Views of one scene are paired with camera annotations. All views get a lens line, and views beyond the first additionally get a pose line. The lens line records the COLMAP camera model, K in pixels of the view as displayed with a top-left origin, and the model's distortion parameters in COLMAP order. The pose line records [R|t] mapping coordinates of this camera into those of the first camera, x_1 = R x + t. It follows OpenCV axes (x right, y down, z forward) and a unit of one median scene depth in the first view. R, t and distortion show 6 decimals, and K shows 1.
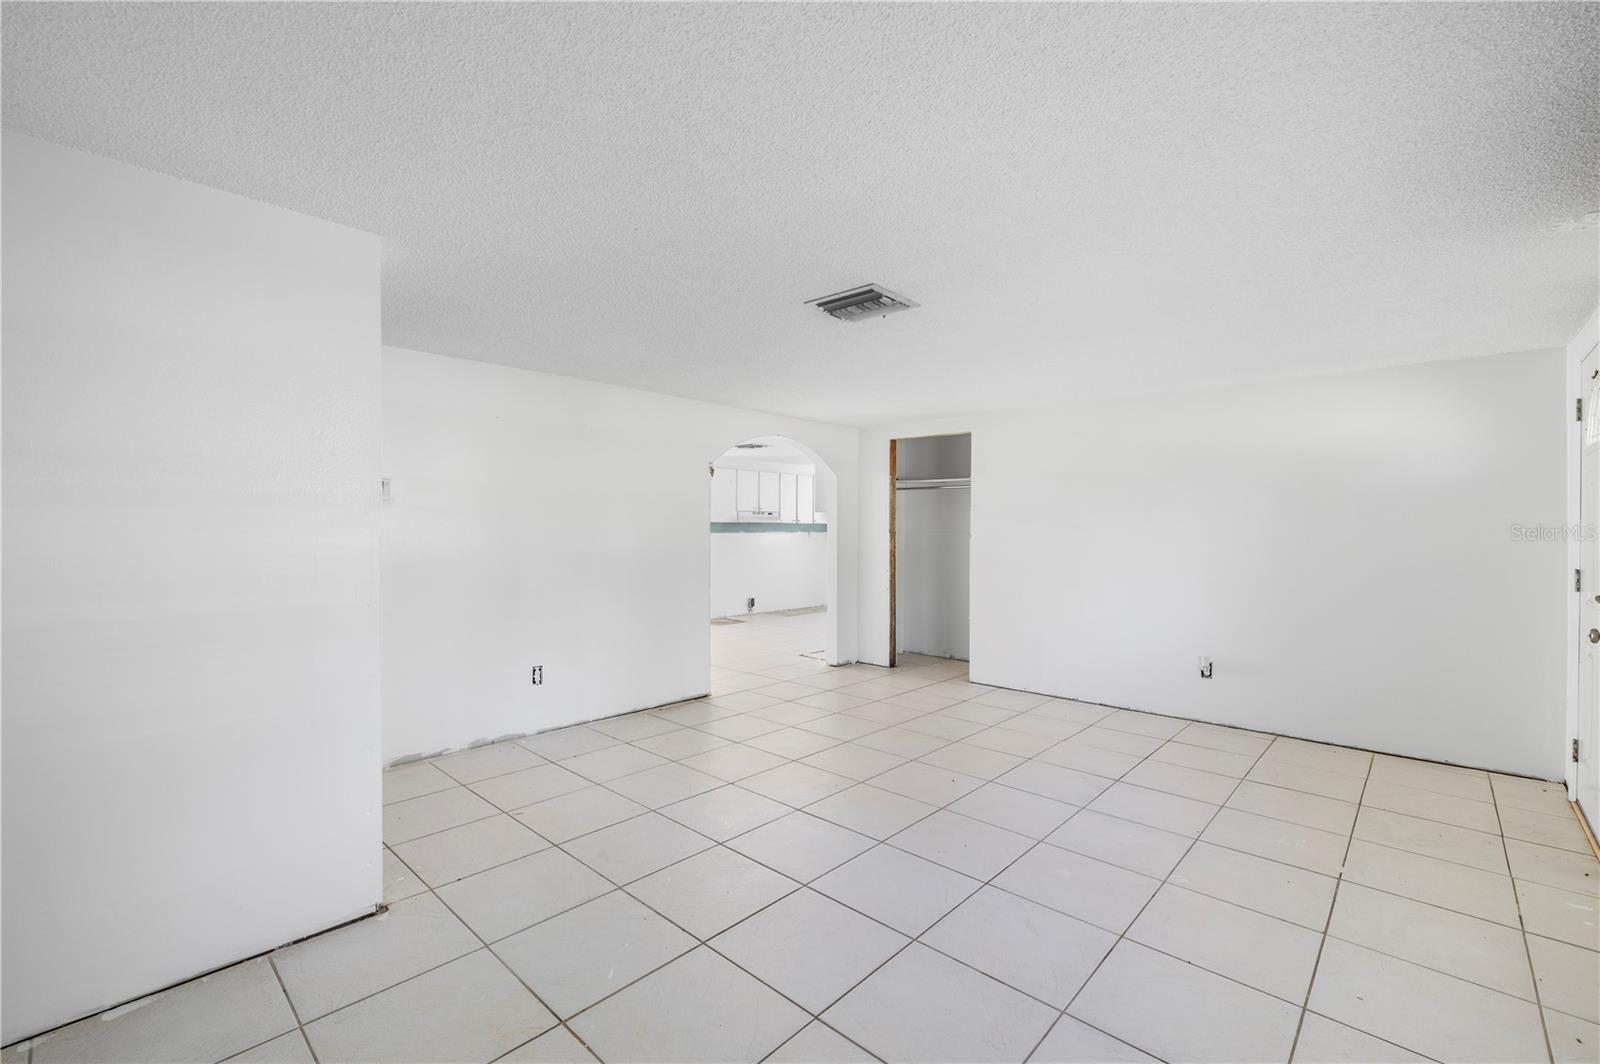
lens RADIAL K [[675.8, 0, 830.3], [0, 675.8, 532.6], [0, 0, 1]] dist [0.000580, 0.000920]
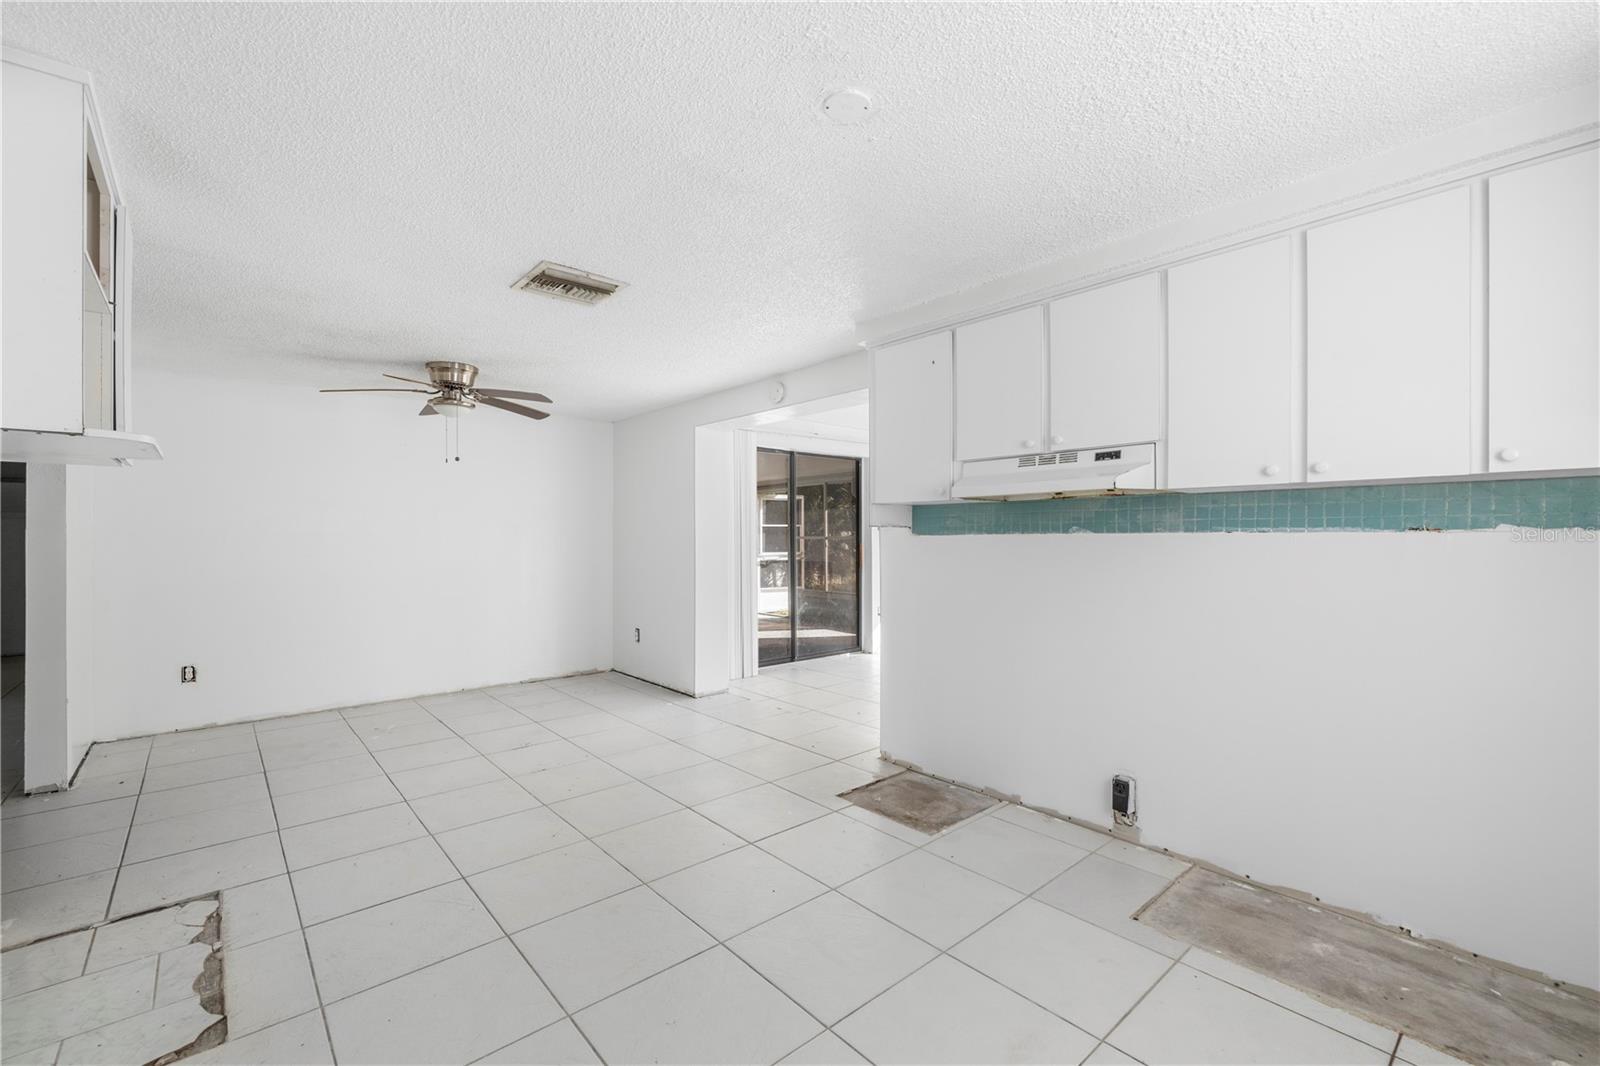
lens RADIAL K [[675.8, 0, 793.0], [0, 675.8, 536.7], [0, 0, 1]] dist [0.000580, 0.000920]
pose [[-0.131858, 0.001053, -0.991268, 0.165840], [-0.001745, 0.999998, 0.001294, 0.001497], [0.991267, 0.001900, -0.131856, 0.913207]]
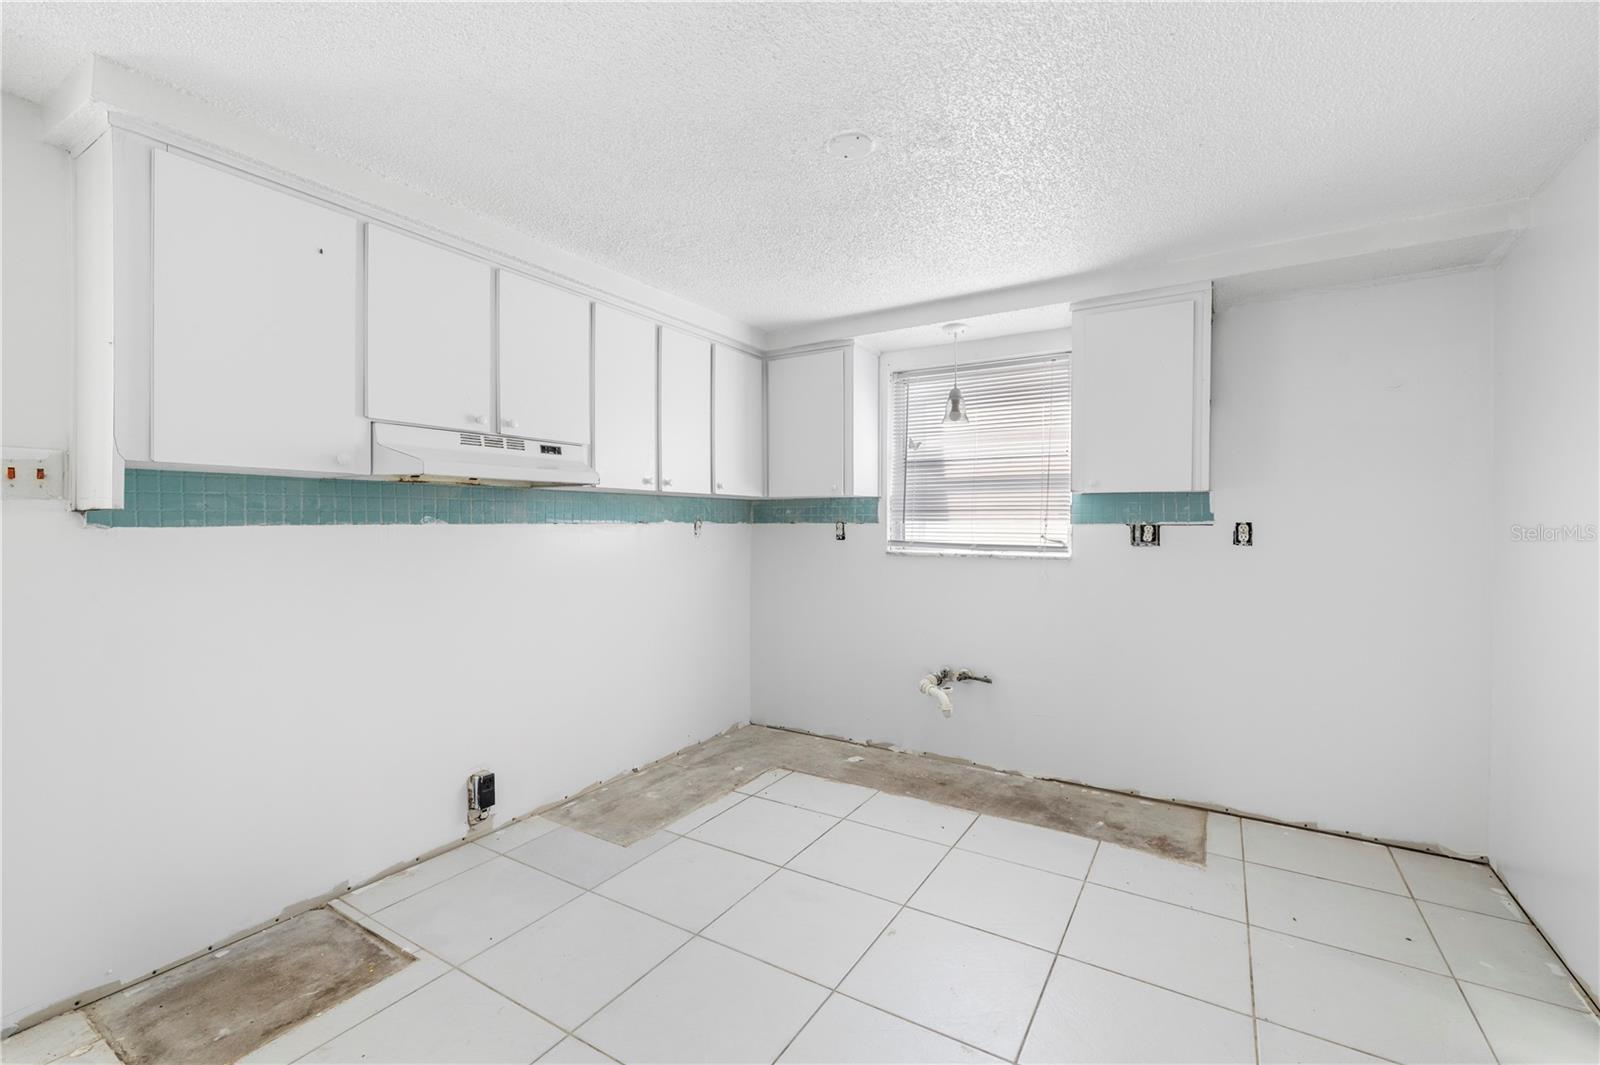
lens RADIAL K [[675.8, 0, 806.9], [0, 675.8, 533.5], [0, 0, 1]] dist [0.000580, 0.000920]
pose [[0.985241, -0.007222, 0.171019, -0.037693], [0.005786, 0.999944, 0.008895, 0.002249], [-0.171073, -0.007775, 0.985228, 0.727265]]
